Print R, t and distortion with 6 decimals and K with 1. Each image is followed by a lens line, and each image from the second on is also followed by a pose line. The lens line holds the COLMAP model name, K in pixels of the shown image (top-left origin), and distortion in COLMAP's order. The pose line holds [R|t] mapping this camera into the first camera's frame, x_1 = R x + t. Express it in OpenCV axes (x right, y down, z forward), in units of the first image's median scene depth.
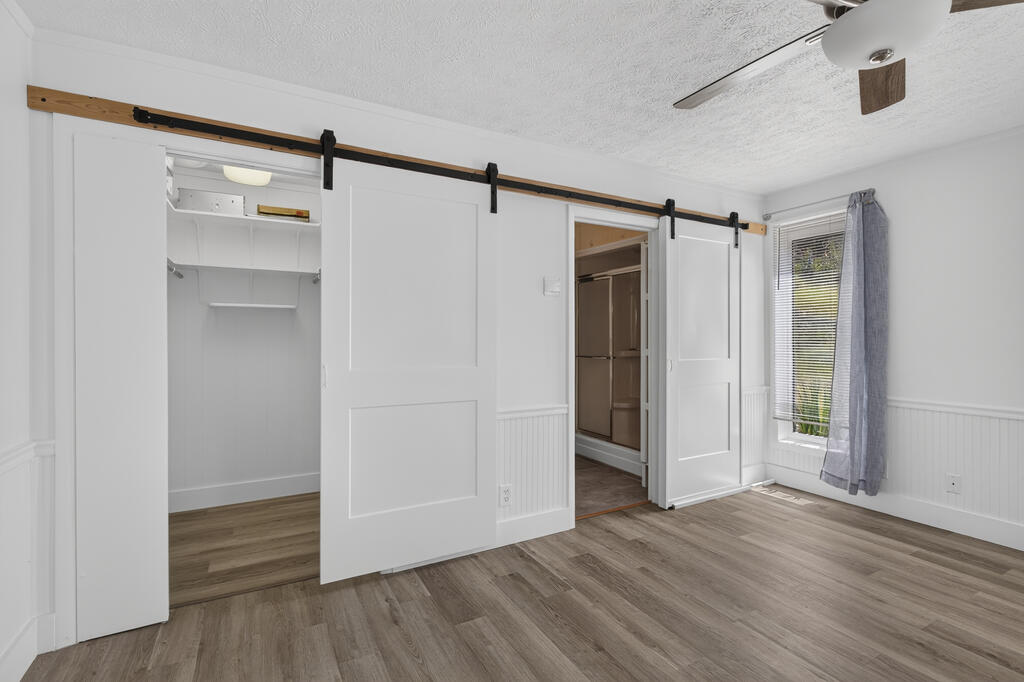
lens RADIAL K [[464.5, 0, 510.9], [0, 464.5, 336.4], [0, 0, 1]] dist [0.001569, 0.000029]
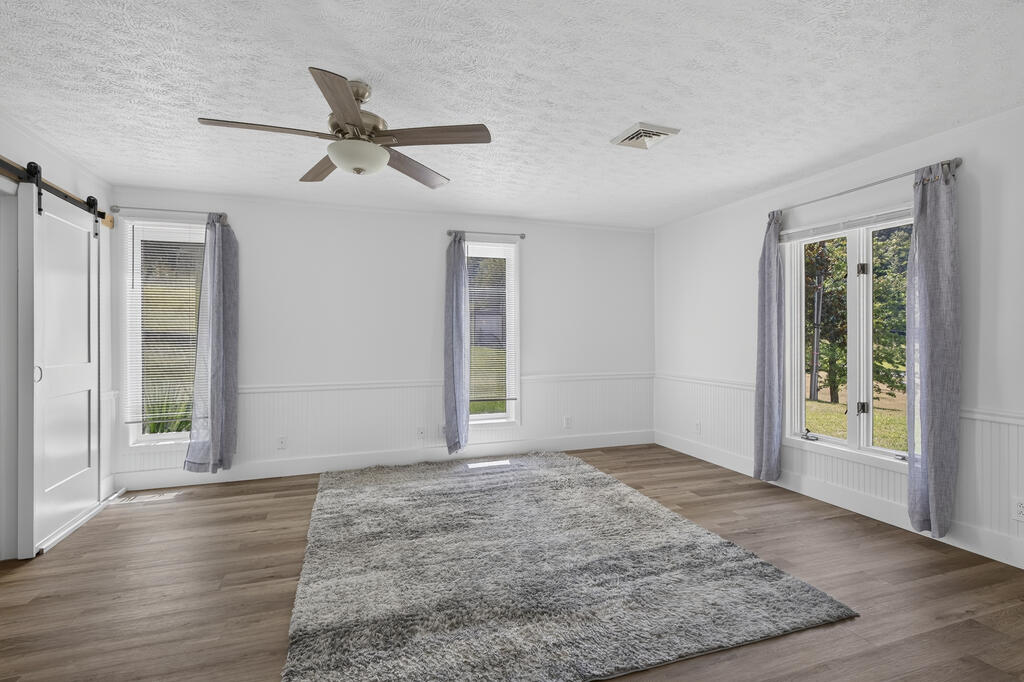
lens RADIAL K [[491.0, 0, 522.0], [0, 491.0, 337.6], [0, 0, 1]] dist [0.001050, -0.000343]
pose [[0.146634, -0.002910, 0.989187, -0.353055], [0.001327, 0.999995, 0.002745, -0.000844], [-0.989190, 0.000910, 0.146637, 0.059221]]
